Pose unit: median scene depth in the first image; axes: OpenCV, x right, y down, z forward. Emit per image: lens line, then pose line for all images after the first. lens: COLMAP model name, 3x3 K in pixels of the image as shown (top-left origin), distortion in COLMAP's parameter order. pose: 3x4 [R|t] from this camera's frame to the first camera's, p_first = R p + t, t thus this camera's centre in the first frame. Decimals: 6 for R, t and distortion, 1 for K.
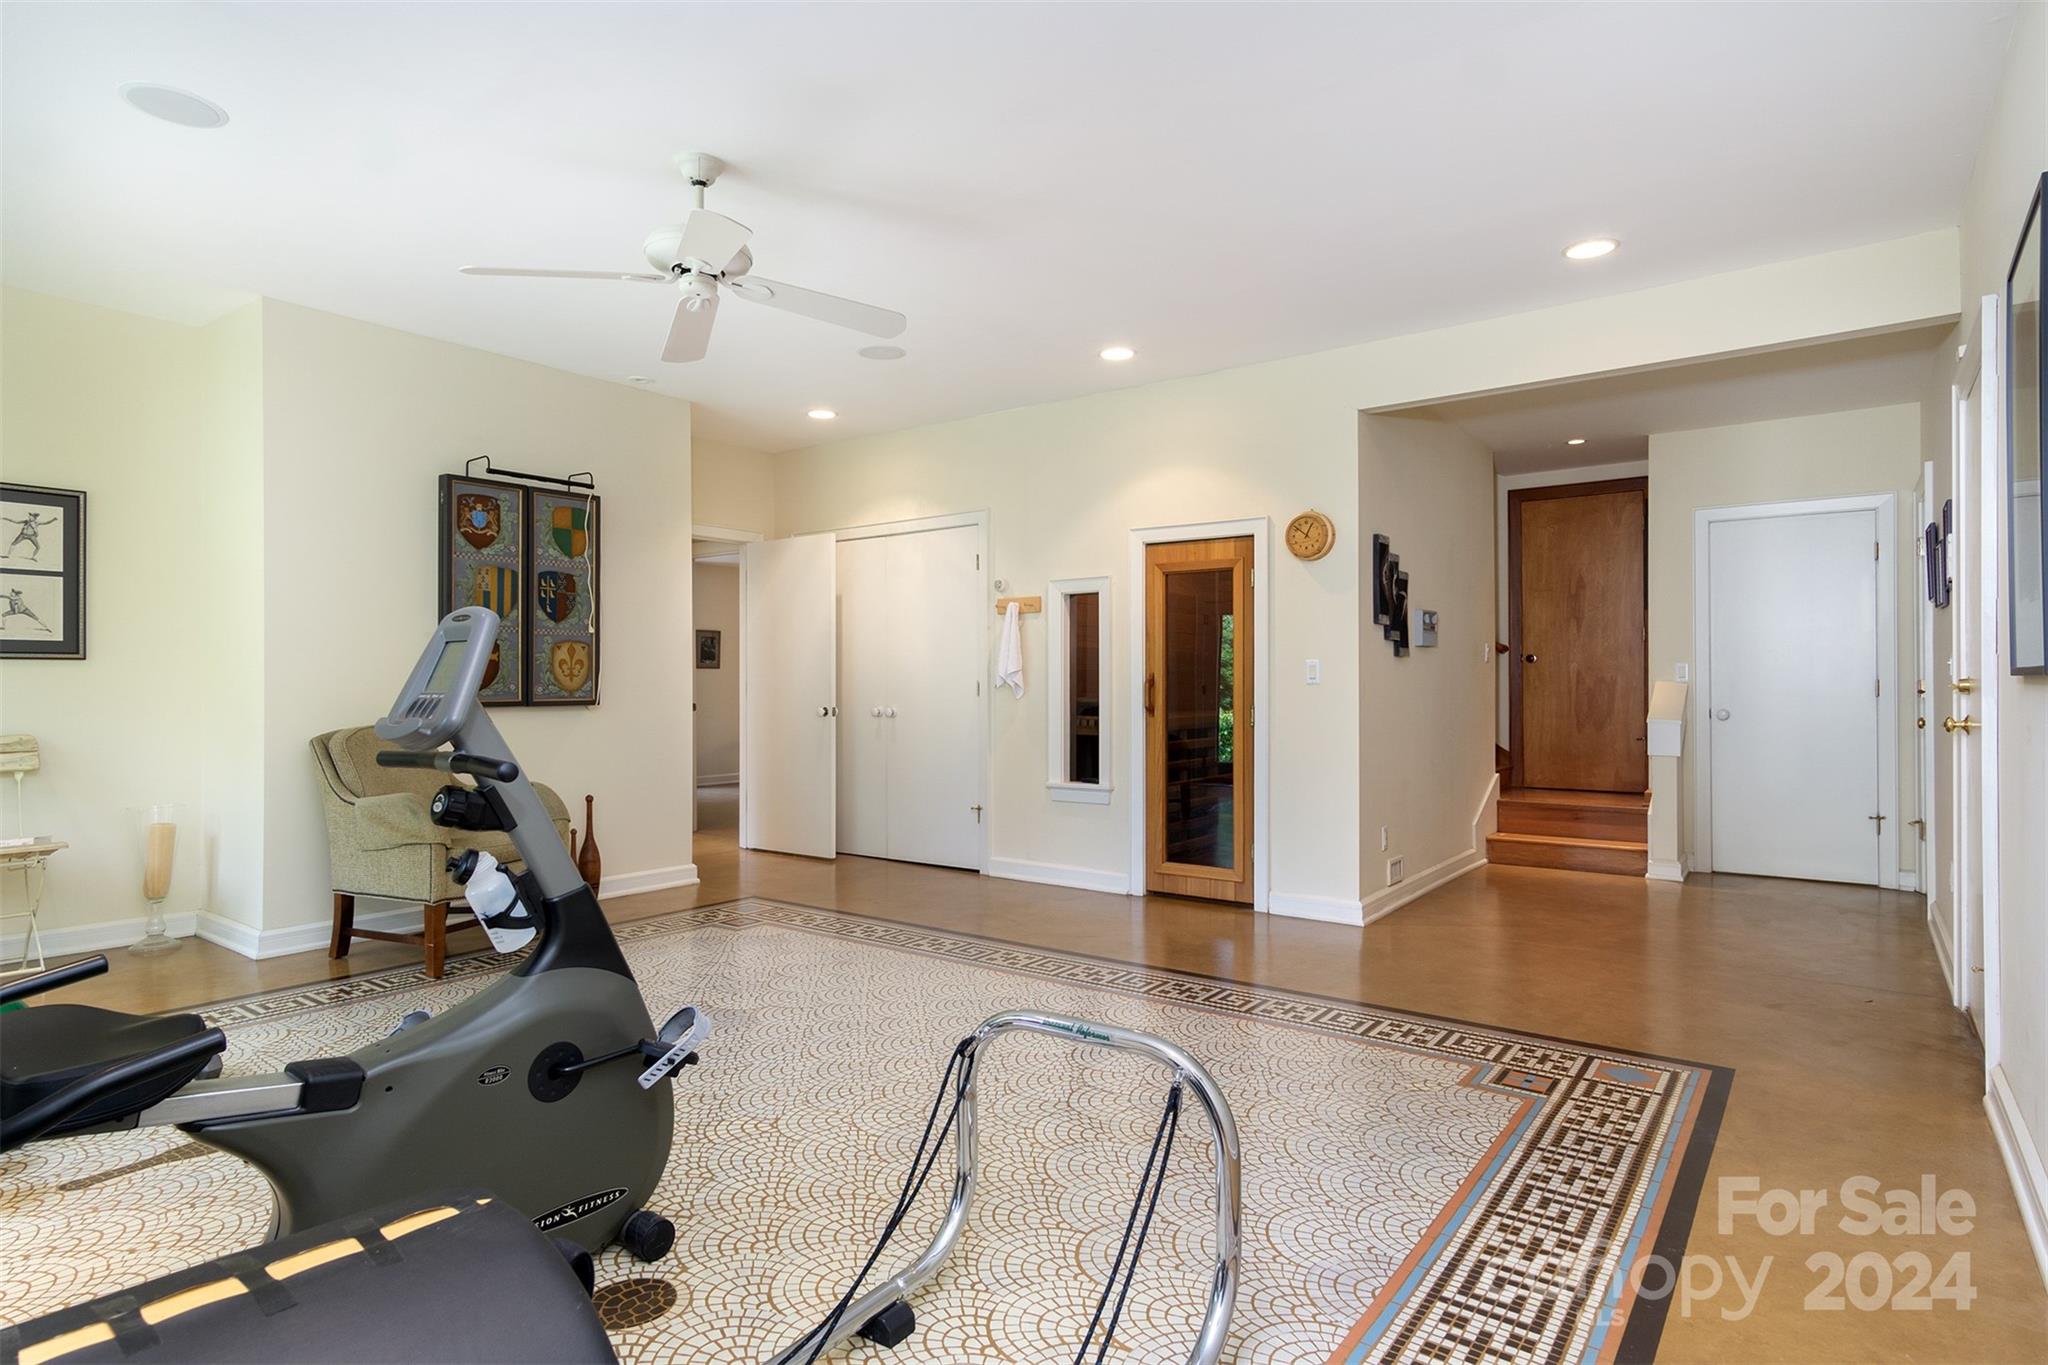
lens RADIAL K [[1087.4, 0, 1024.3], [0, 1087.4, 668.0], [0, 0, 1]] dist [0.007792, -0.001292]
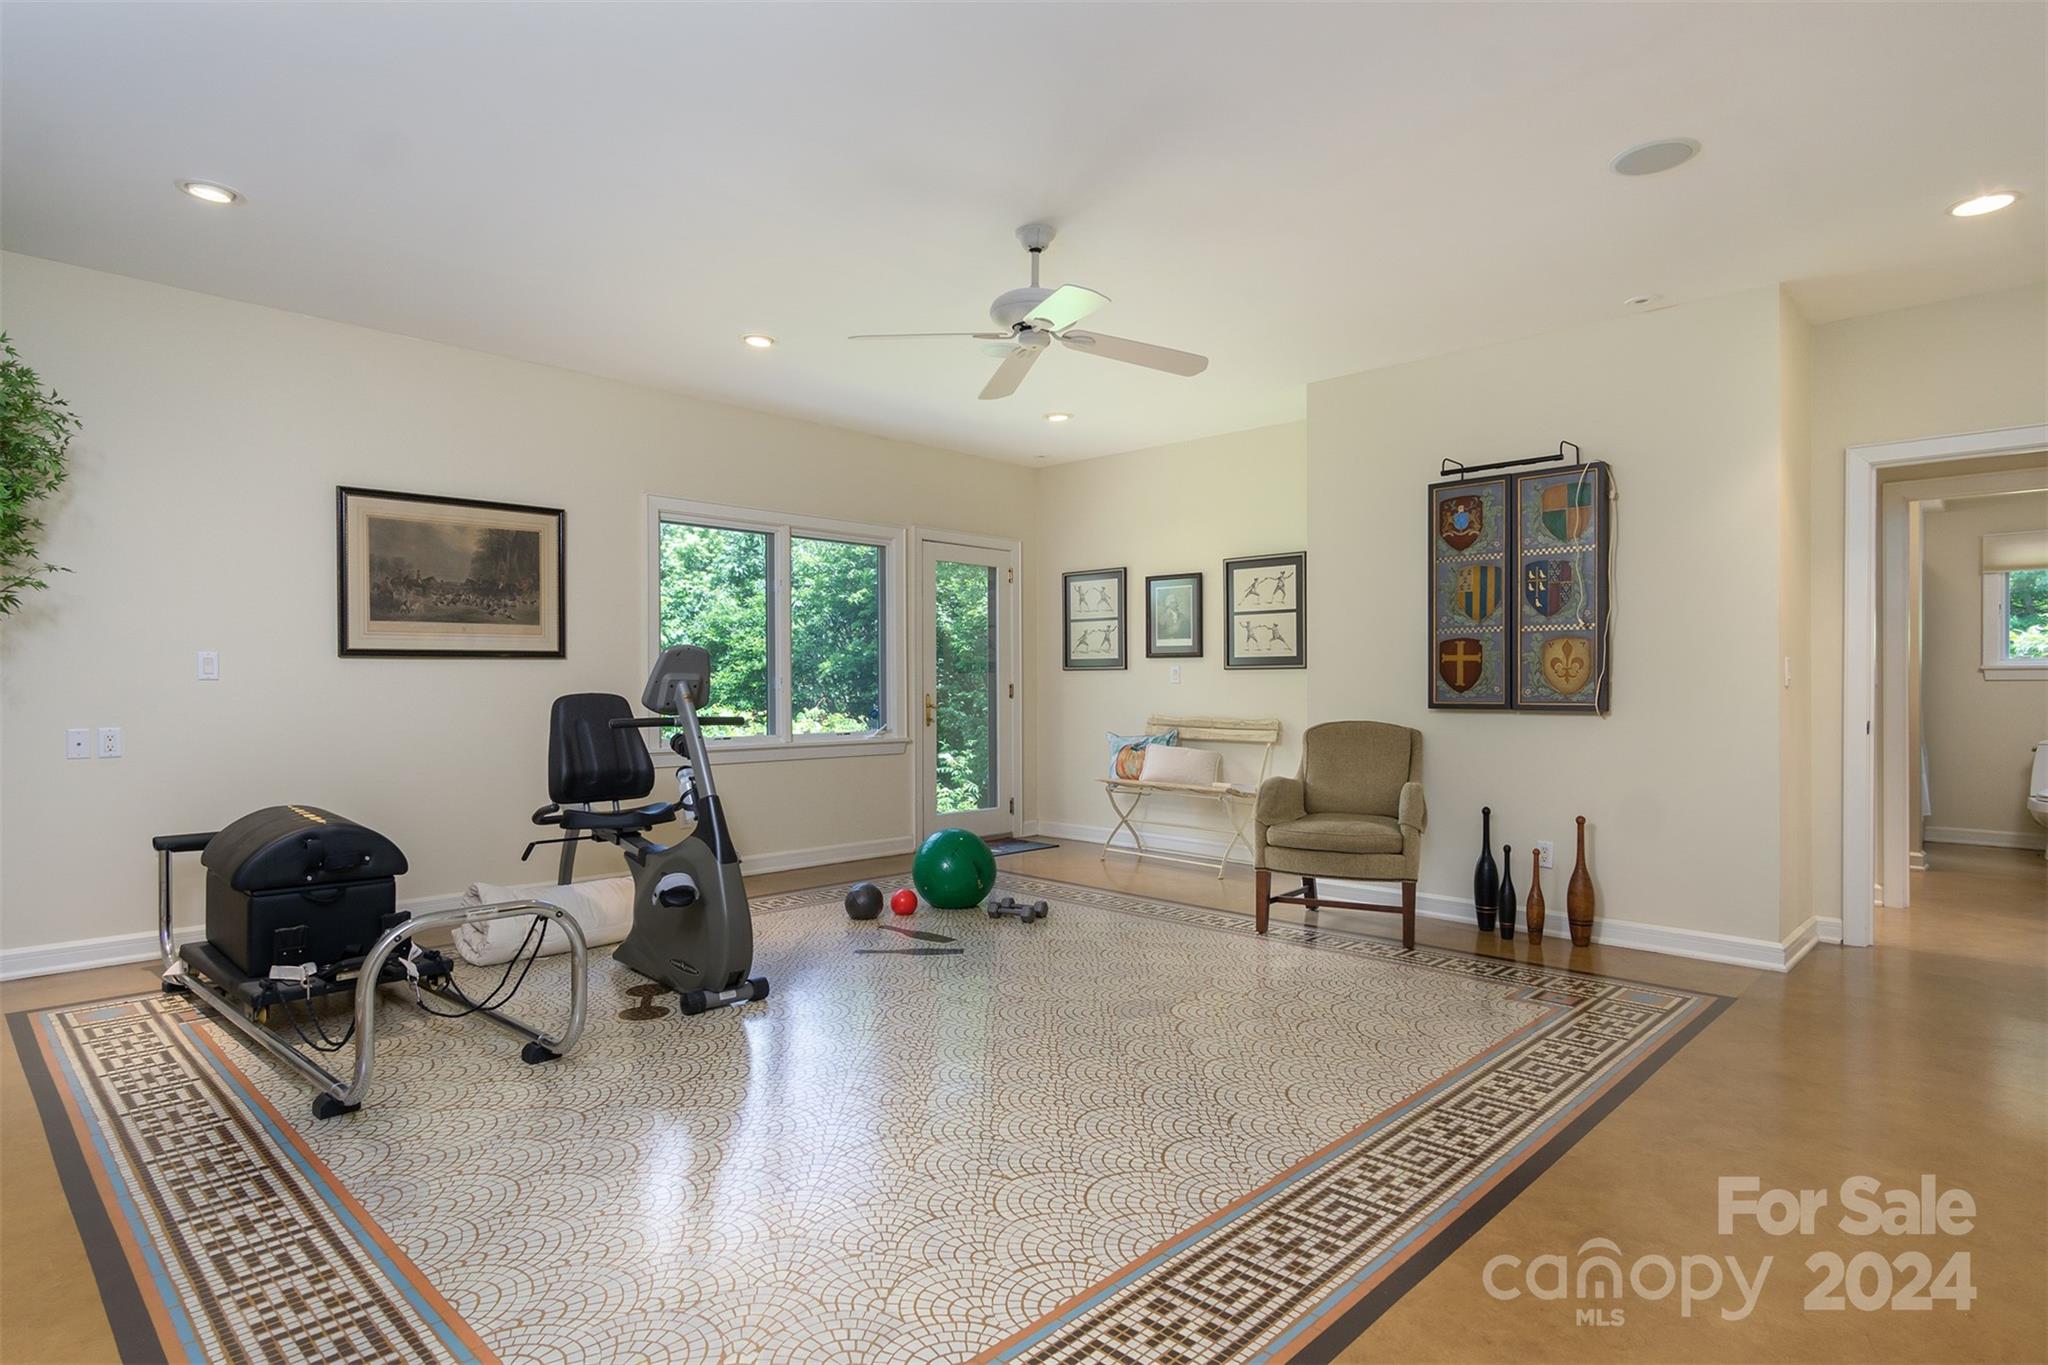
lens RADIAL K [[1087.4, 0, 1025.6], [0, 1087.4, 702.1], [0, 0, 1]] dist [0.007792, -0.001292]
pose [[-0.124326, 0.015105, -0.992126, 0.625501], [0.012241, 0.999831, 0.013689, 0.012800], [0.992166, -0.010443, -0.124490, 0.836948]]
